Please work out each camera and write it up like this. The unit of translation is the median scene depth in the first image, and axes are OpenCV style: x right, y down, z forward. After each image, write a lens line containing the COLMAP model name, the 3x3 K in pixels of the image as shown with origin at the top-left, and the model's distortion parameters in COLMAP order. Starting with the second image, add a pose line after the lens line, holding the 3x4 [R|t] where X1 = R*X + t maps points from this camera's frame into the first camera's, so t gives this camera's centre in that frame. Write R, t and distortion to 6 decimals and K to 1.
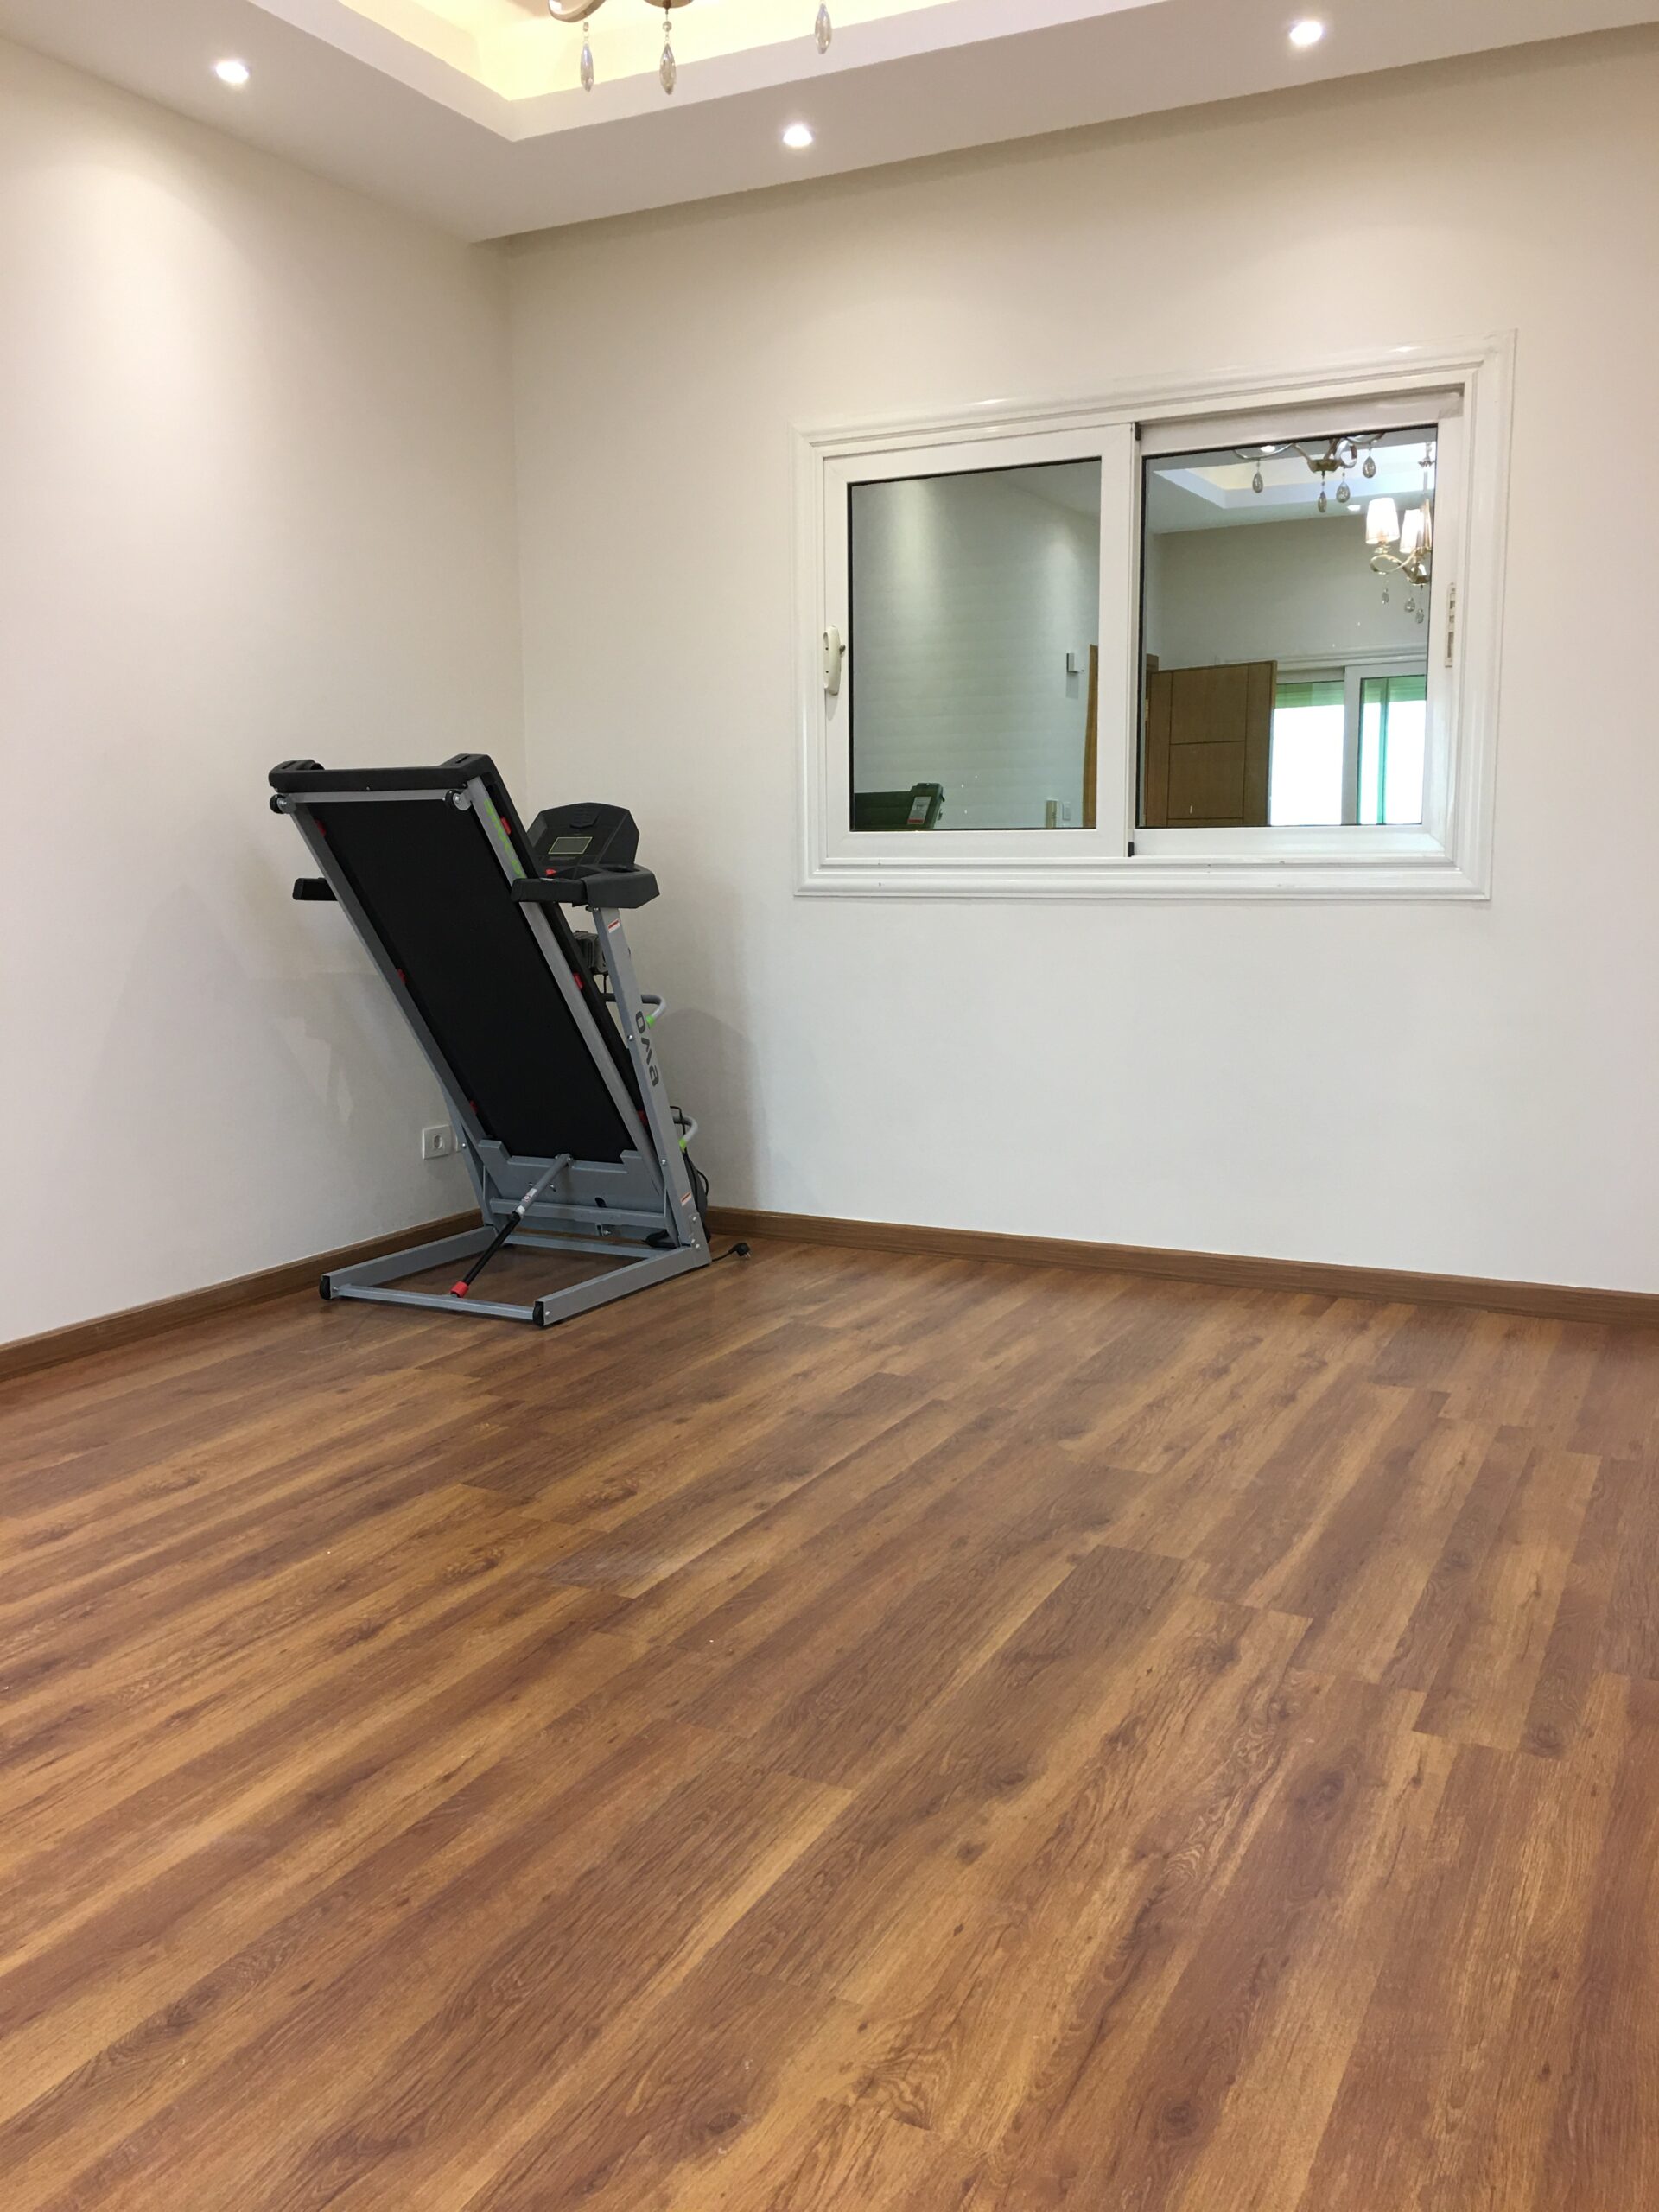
lens RADIAL K [[1880.9, 0, 839.3], [0, 1880.9, 1088.6], [0, 0, 1]] dist [0.095115, -0.135627]
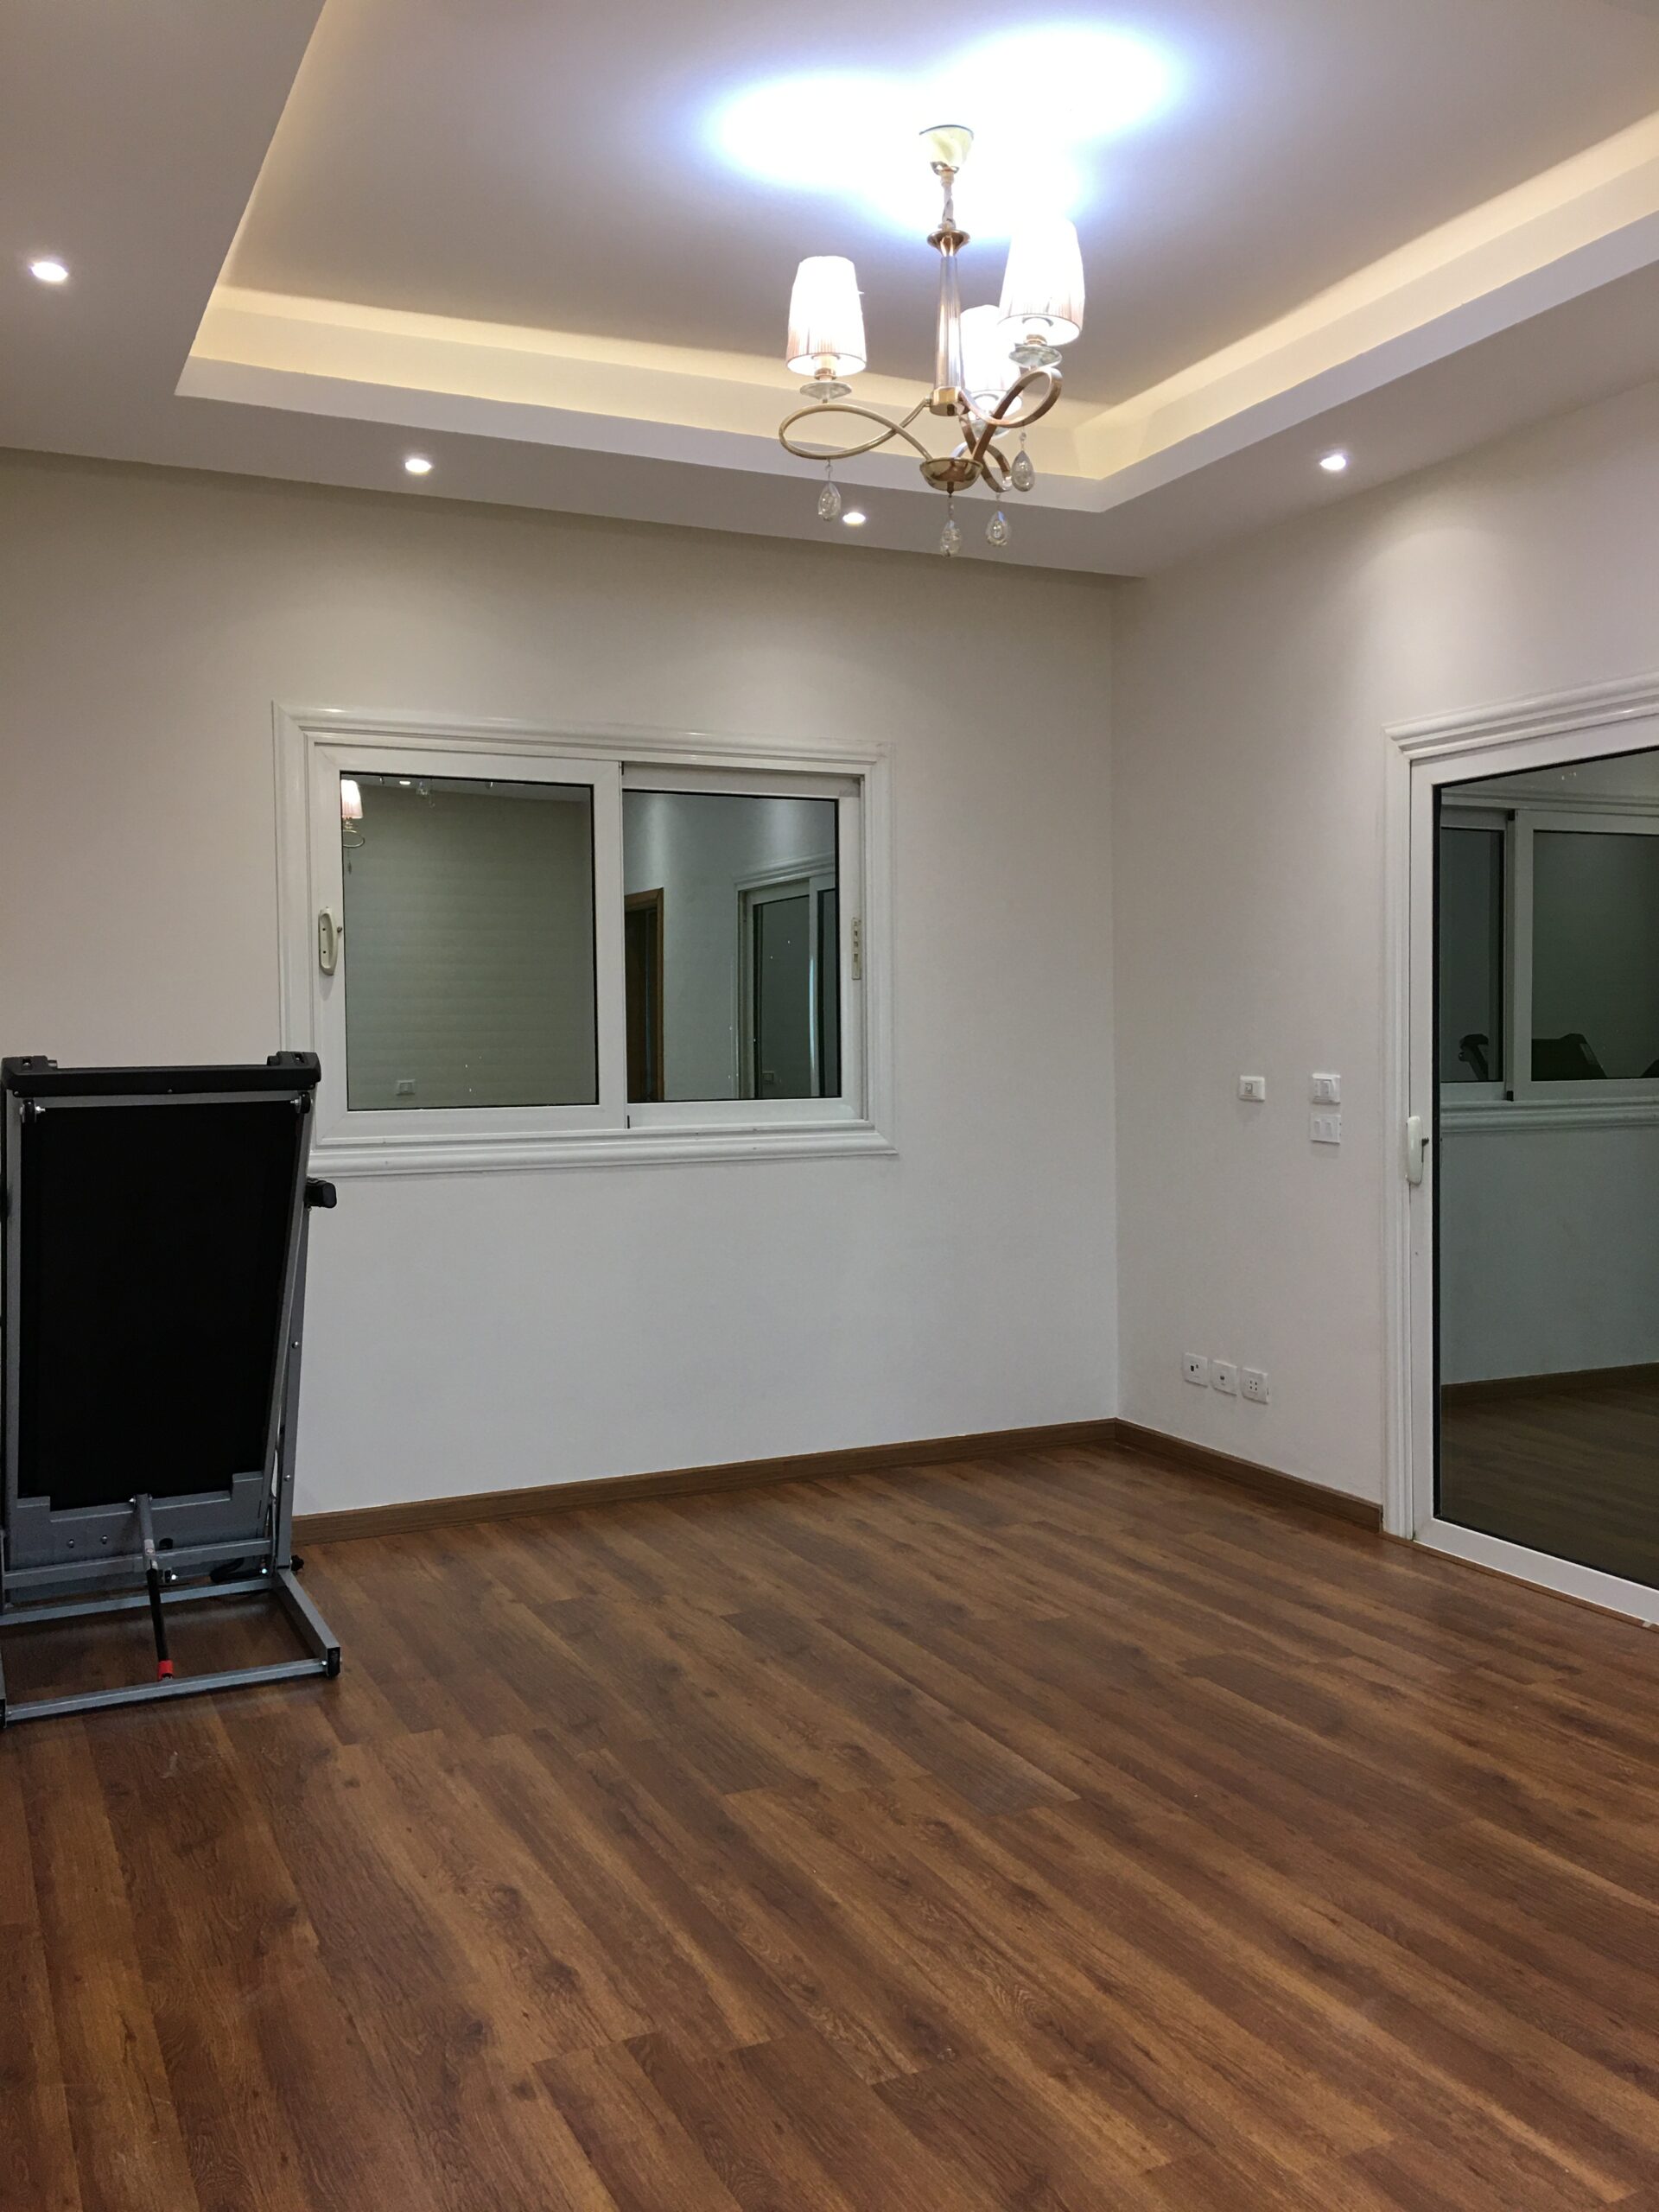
lens RADIAL K [[1880.9, 0, 839.3], [0, 1880.9, 1088.6], [0, 0, 1]] dist [0.095115, -0.135627]
pose [[0.609441, -0.022682, 0.792507, -0.890198], [0.107704, 0.992693, -0.054414, -0.094457], [-0.785482, 0.118518, 0.607430, 0.276594]]
